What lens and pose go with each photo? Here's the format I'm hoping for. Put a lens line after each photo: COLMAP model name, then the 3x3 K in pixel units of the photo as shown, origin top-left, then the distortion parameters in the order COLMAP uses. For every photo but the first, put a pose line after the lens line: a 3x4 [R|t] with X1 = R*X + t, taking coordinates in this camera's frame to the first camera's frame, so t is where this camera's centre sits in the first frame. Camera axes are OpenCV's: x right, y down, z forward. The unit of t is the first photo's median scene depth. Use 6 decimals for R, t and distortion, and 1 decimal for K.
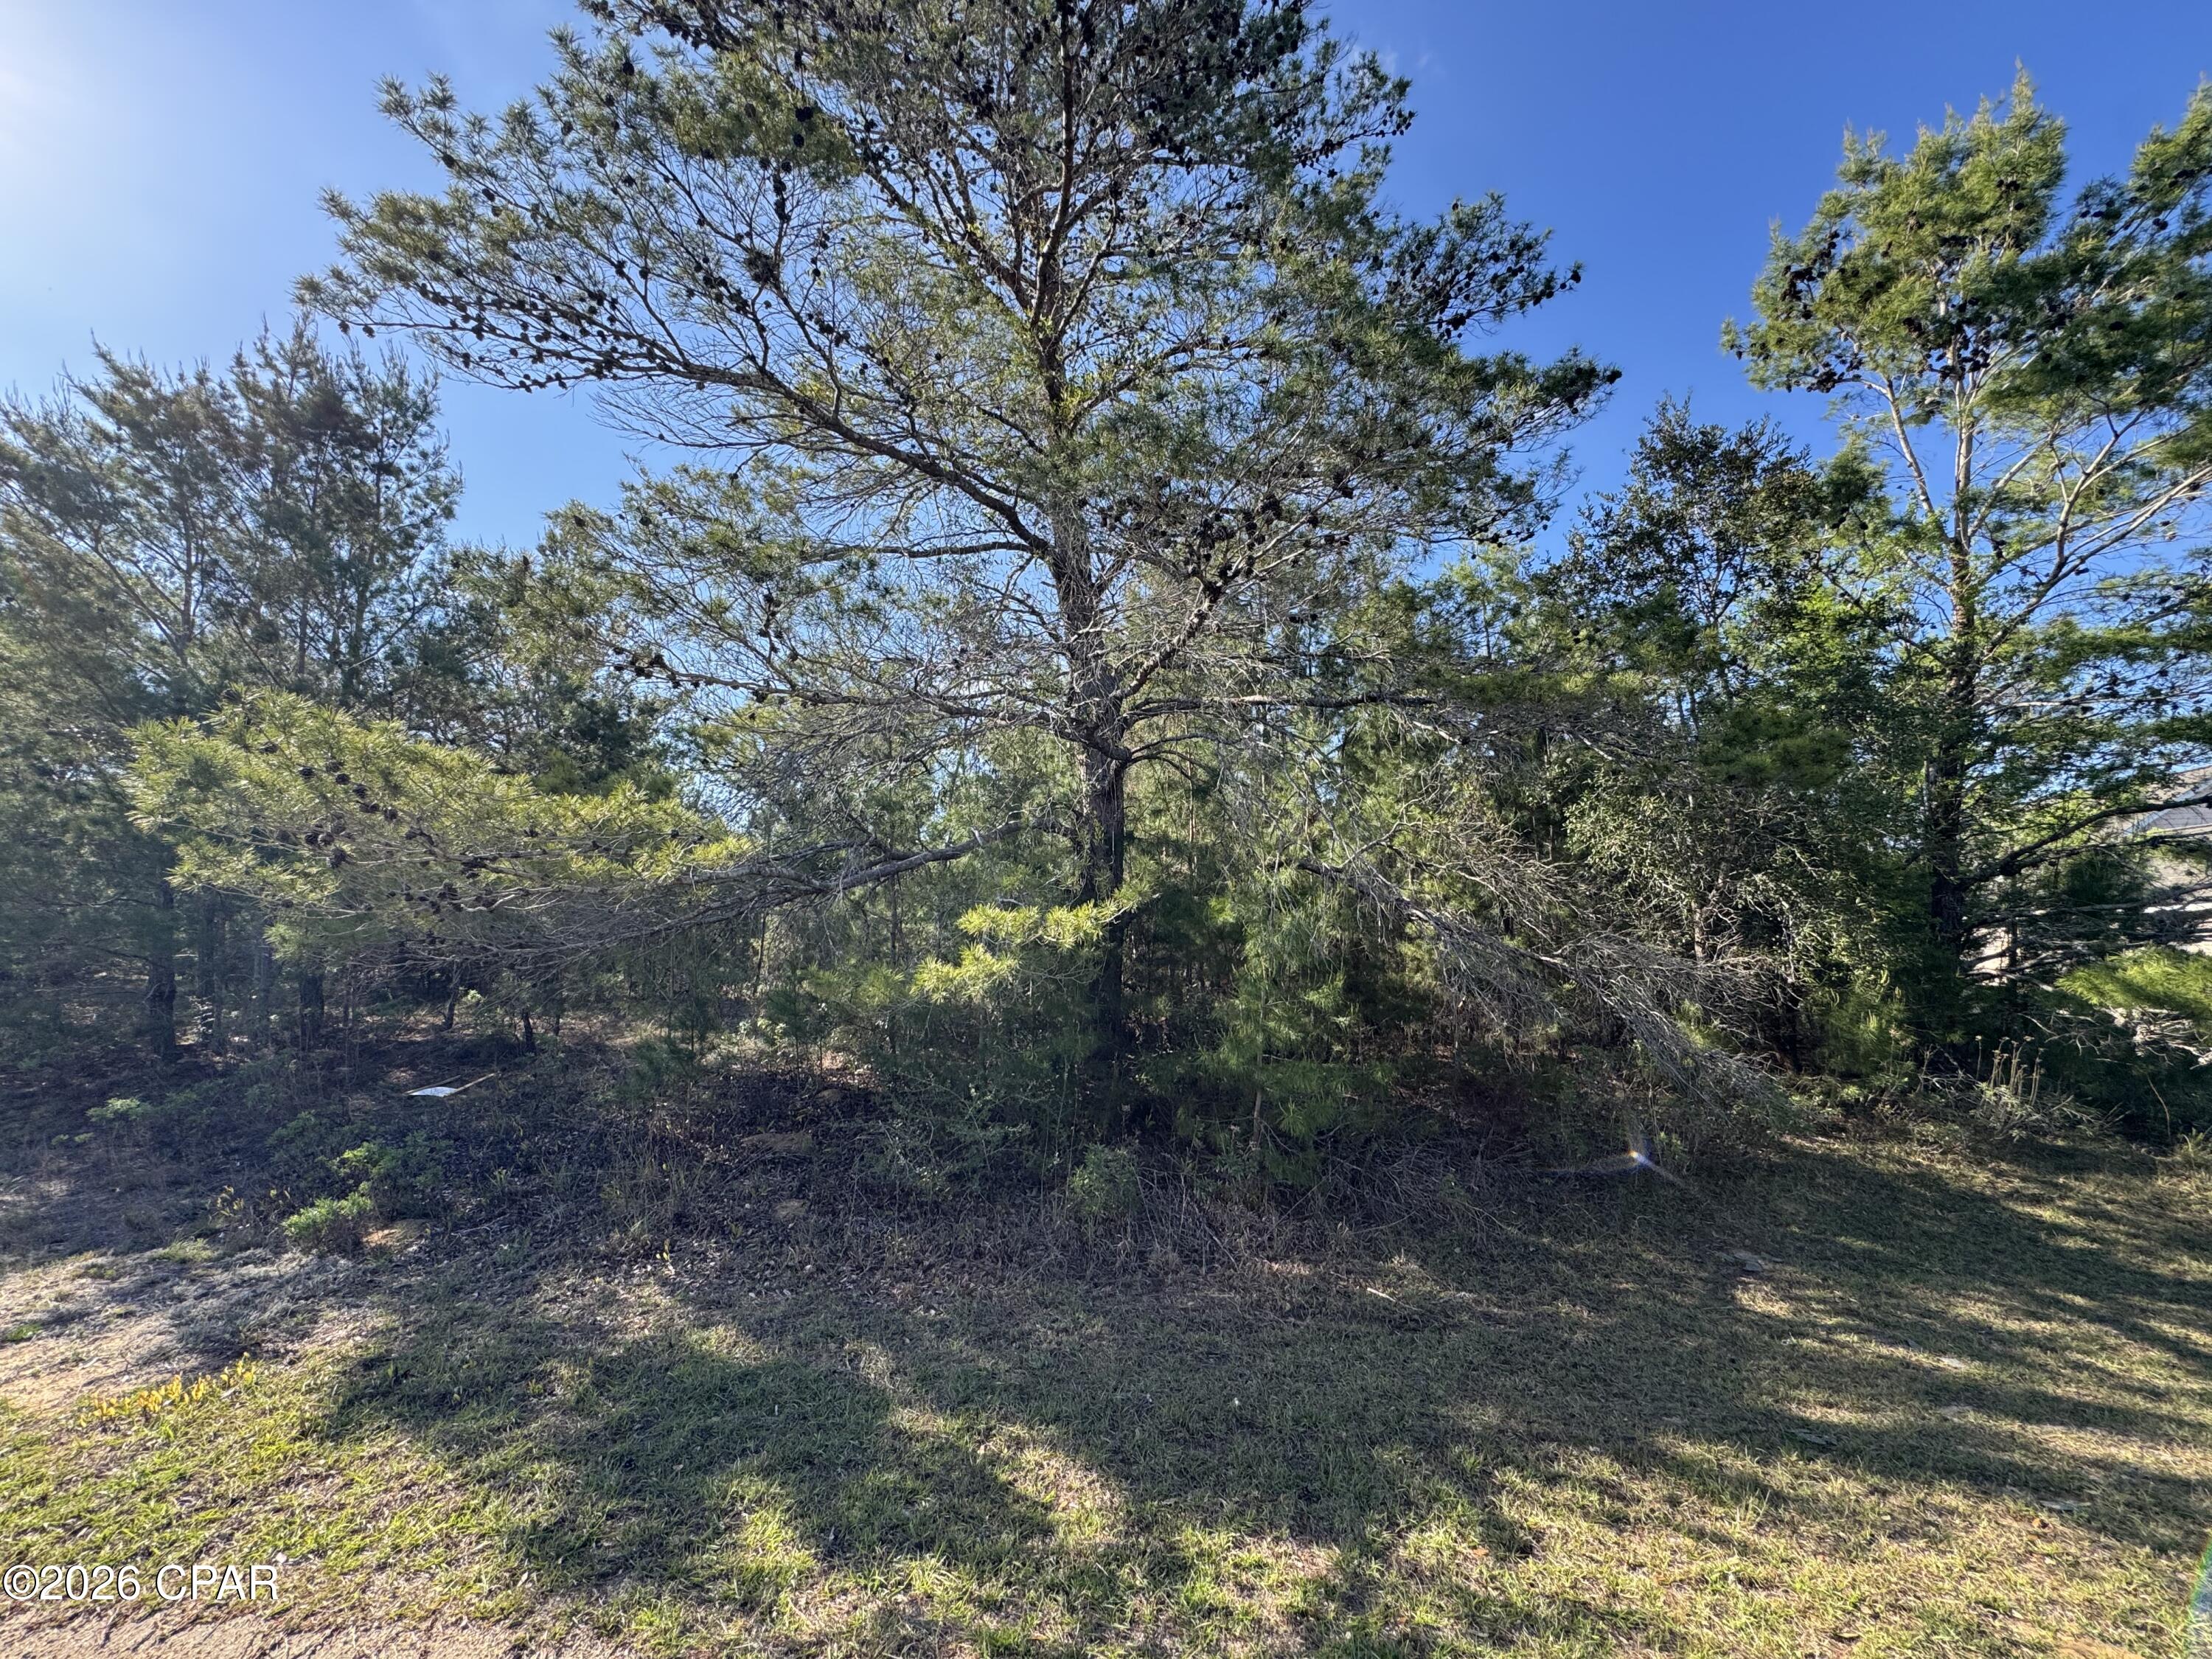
lens RADIAL K [[878.8, 0, 1111.3], [0, 878.8, 829.6], [0, 0, 1]] dist [-0.003321, 0.000304]
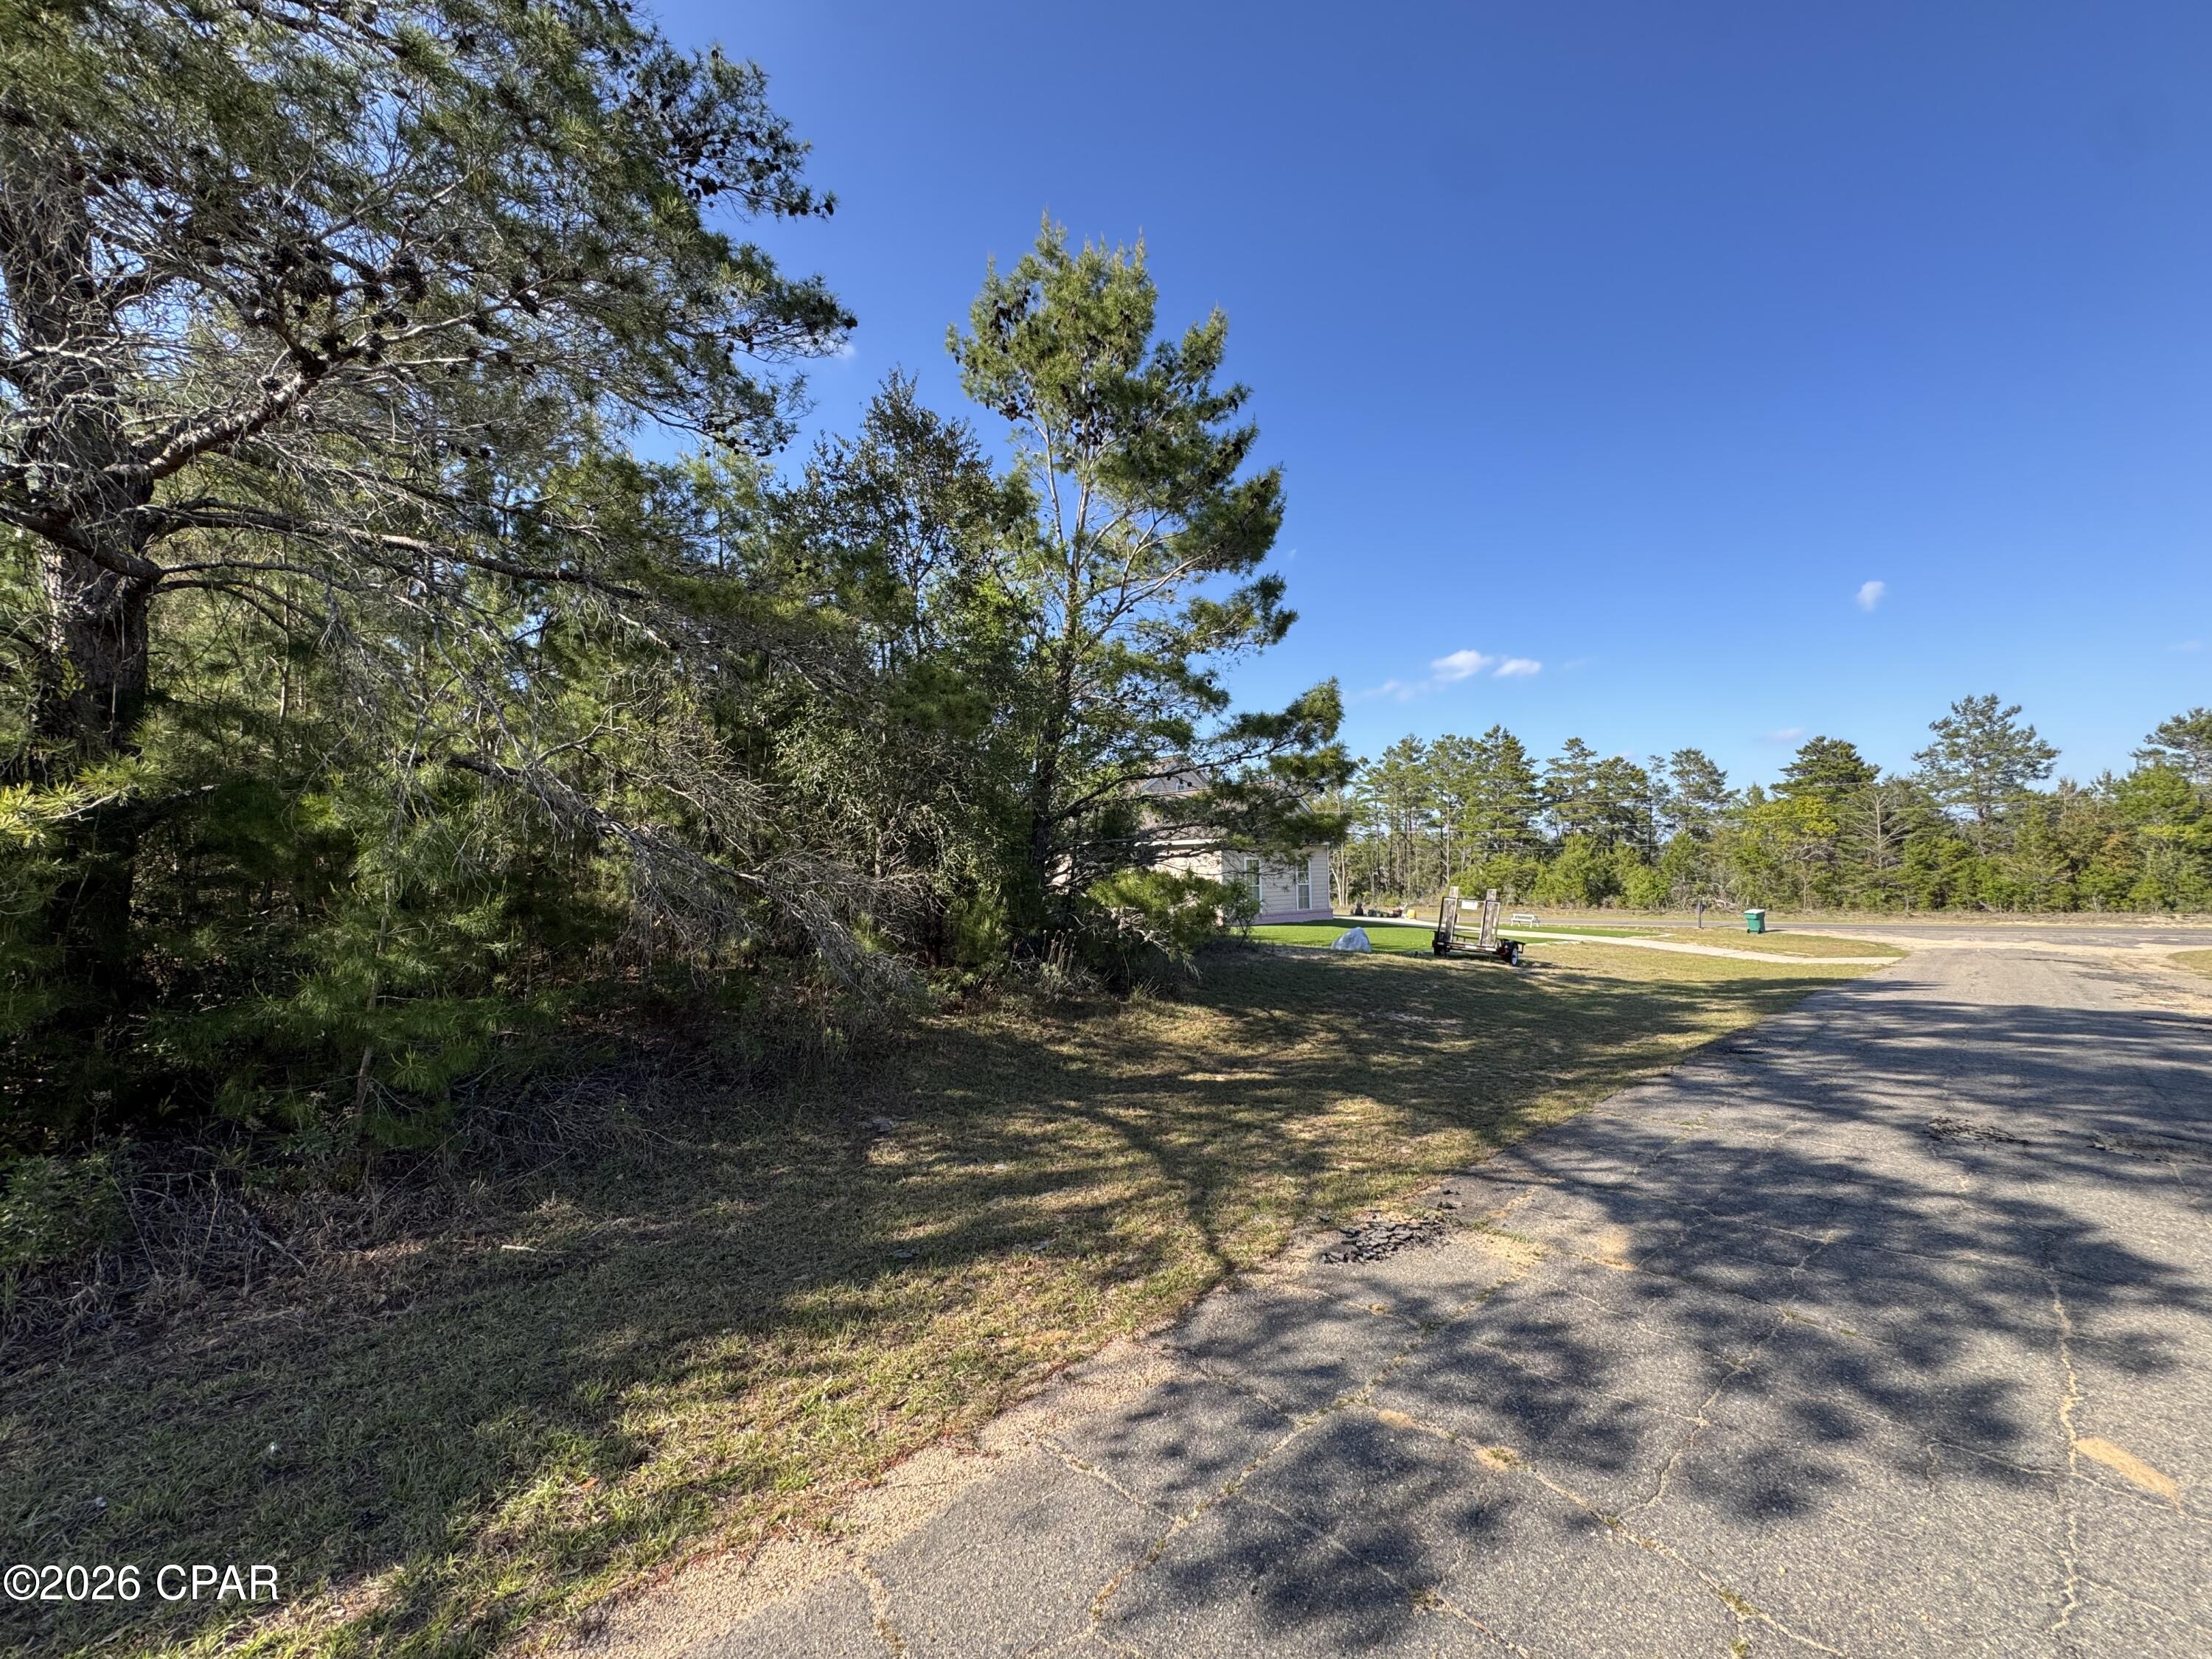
lens RADIAL K [[878.8, 0, 1111.3], [0, 878.8, 829.6], [0, 0, 1]] dist [-0.003321, 0.000304]
pose [[0.673330, 0.036222, 0.738454, 0.028520], [-0.104177, 0.993482, 0.046258, 0.002158], [-0.731966, -0.108077, 0.672715, 0.003826]]
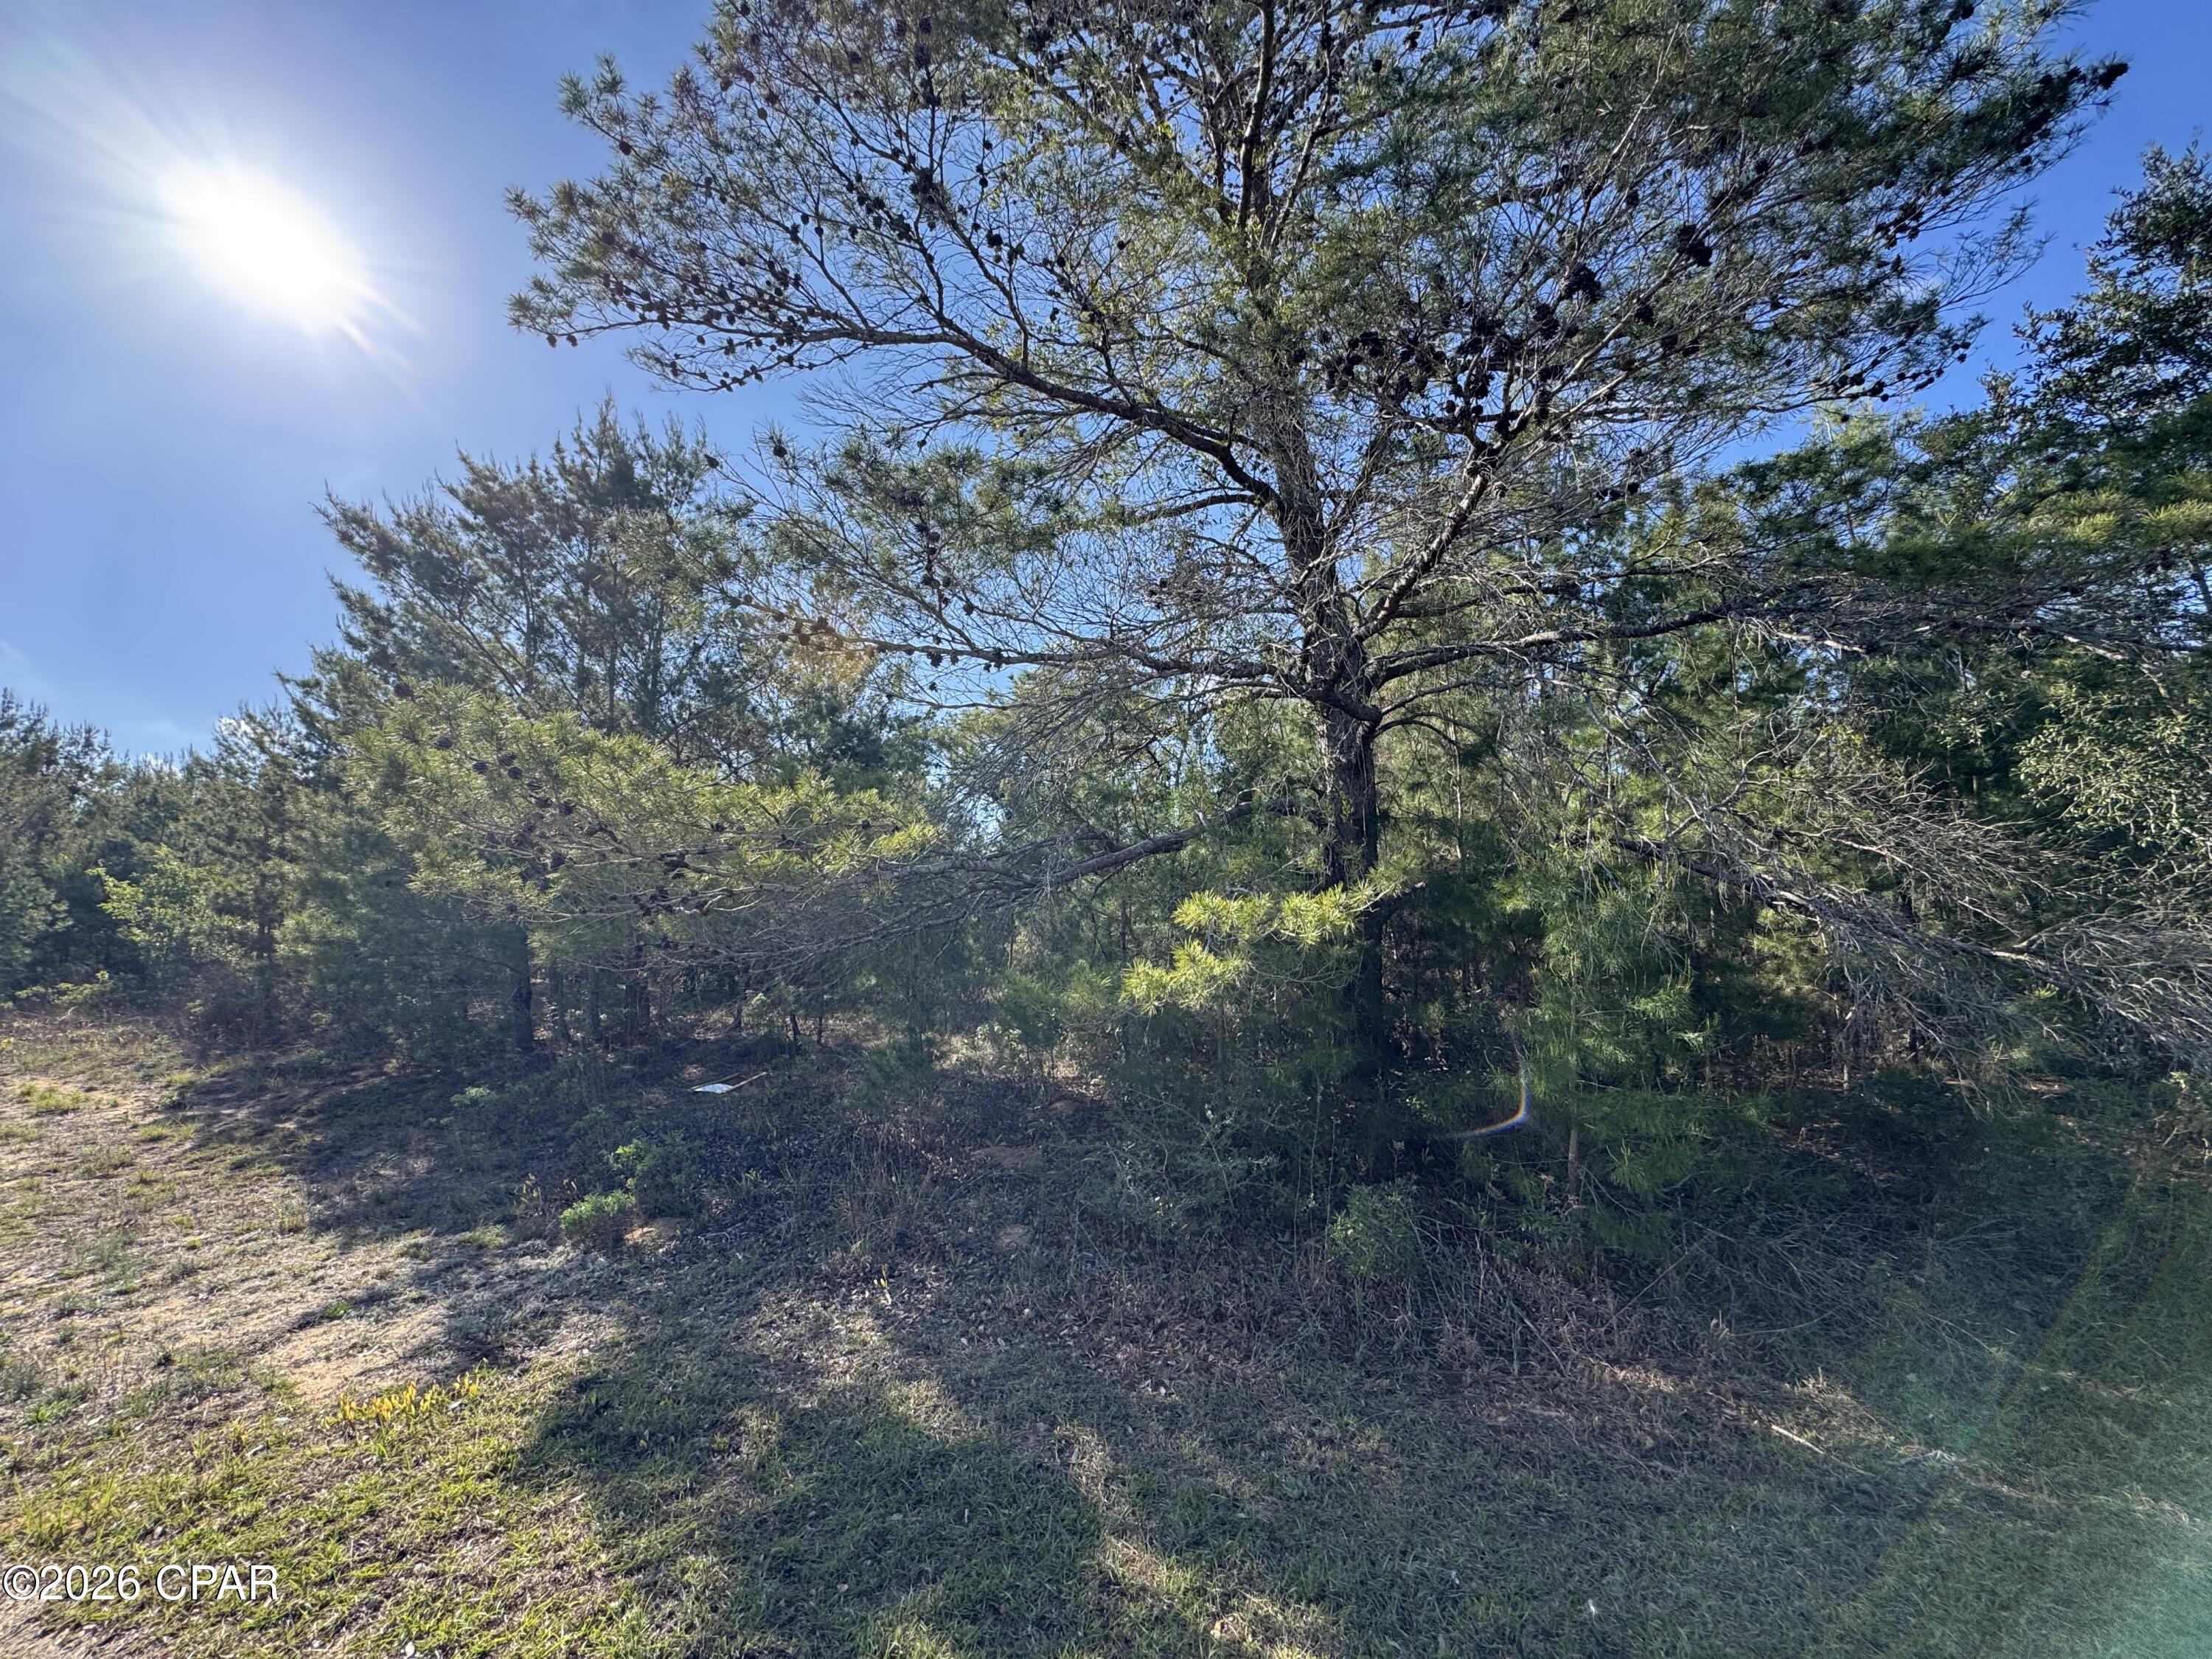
lens RADIAL K [[878.8, 0, 1111.3], [0, 878.8, 829.6], [0, 0, 1]] dist [-0.003321, 0.000304]
pose [[0.960705, -0.047203, -0.273530, -0.000721], [0.046344, 0.998879, -0.009605, 0.022449], [0.273676, -0.003449, 0.961816, 0.137734]]
